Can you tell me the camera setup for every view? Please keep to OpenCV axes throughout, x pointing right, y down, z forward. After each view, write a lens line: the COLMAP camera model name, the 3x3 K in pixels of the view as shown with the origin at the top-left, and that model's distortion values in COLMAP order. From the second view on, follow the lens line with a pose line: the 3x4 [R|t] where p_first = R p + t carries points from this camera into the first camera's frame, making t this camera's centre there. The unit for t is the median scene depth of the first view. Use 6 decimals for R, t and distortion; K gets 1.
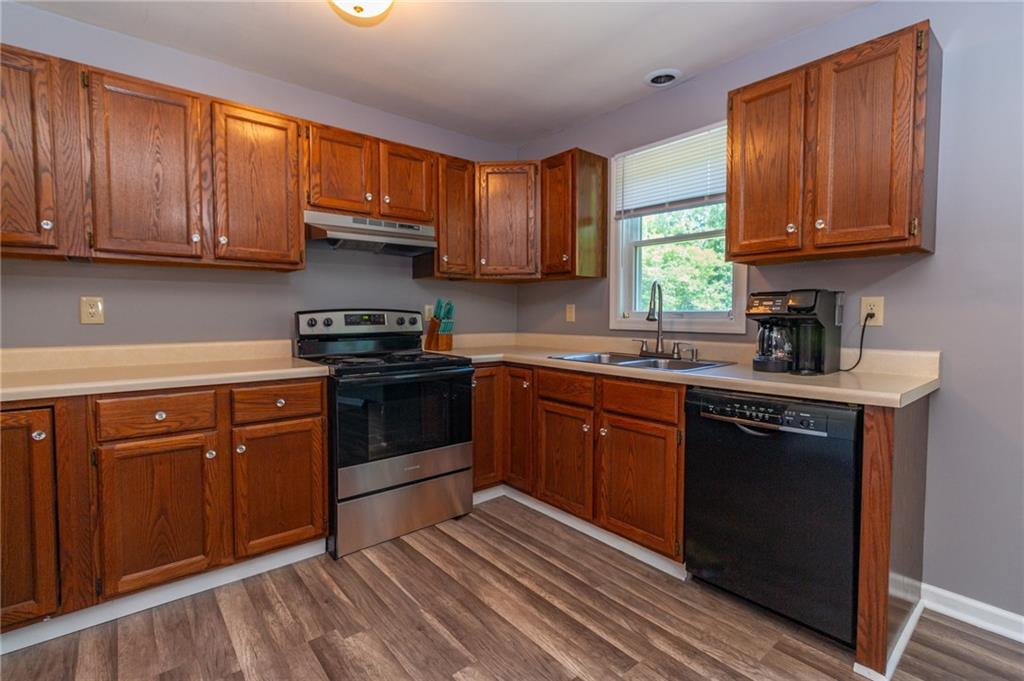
lens RADIAL K [[473.0, 0, 514.5], [0, 473.0, 333.1], [0, 0, 1]] dist [-0.000080, 0.000195]
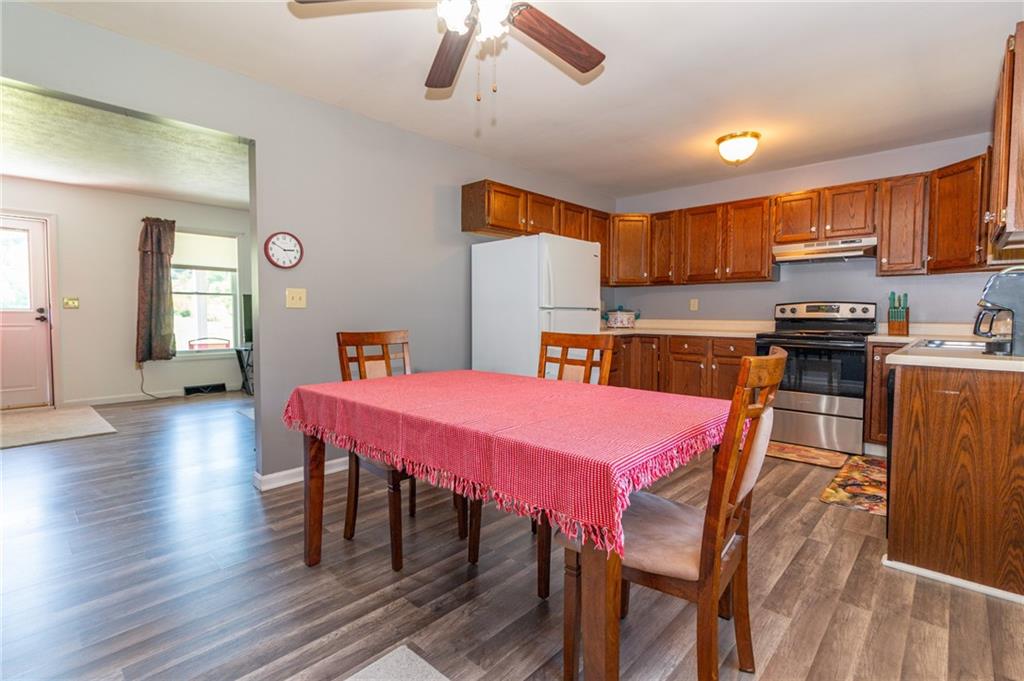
lens RADIAL K [[473.0, 0, 516.4], [0, 473.0, 336.0], [0, 0, 1]] dist [-0.000080, 0.000195]
pose [[0.125499, 0.050108, -0.990828, 1.195179], [-0.040437, 0.998152, 0.045357, 0.032157], [0.991269, 0.034374, 0.127293, -0.159735]]
